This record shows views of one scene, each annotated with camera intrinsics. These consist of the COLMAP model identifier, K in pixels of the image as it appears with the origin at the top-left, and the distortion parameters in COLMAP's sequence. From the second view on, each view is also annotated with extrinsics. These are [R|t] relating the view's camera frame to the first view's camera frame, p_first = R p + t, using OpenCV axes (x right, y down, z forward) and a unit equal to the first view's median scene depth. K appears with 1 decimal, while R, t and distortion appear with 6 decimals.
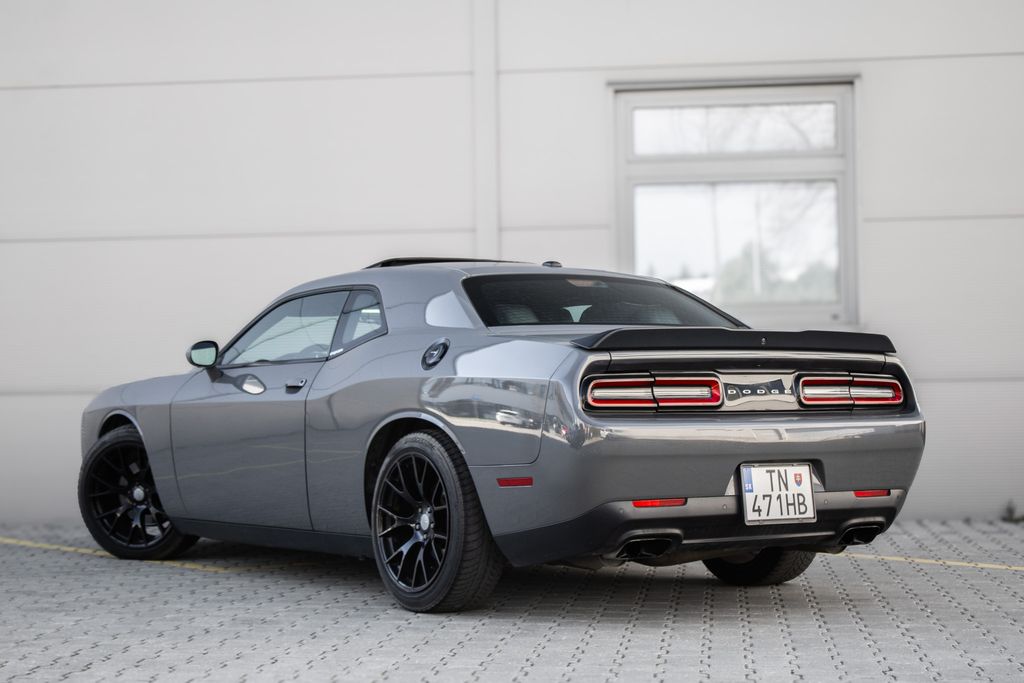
lens RADIAL K [[2016.4, 0, 516.2], [0, 2016.4, 342.7], [0, 0, 1]] dist [0.008792, 0.000000]
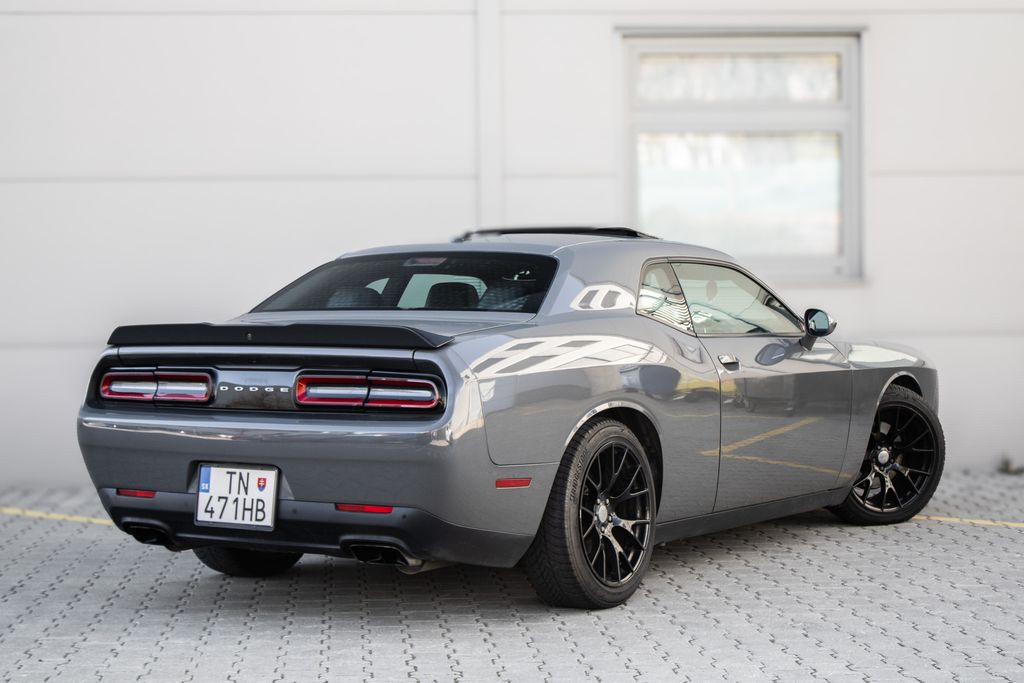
lens RADIAL K [[2016.4, 0, 509.9], [0, 2016.4, 341.7], [0, 0, 1]] dist [0.008792, 0.000000]
pose [[0.392592, 0.027251, -0.919309, 1.059608], [0.027054, 0.998786, 0.041161, -0.034676], [0.919315, -0.041030, 0.391379, 0.747262]]
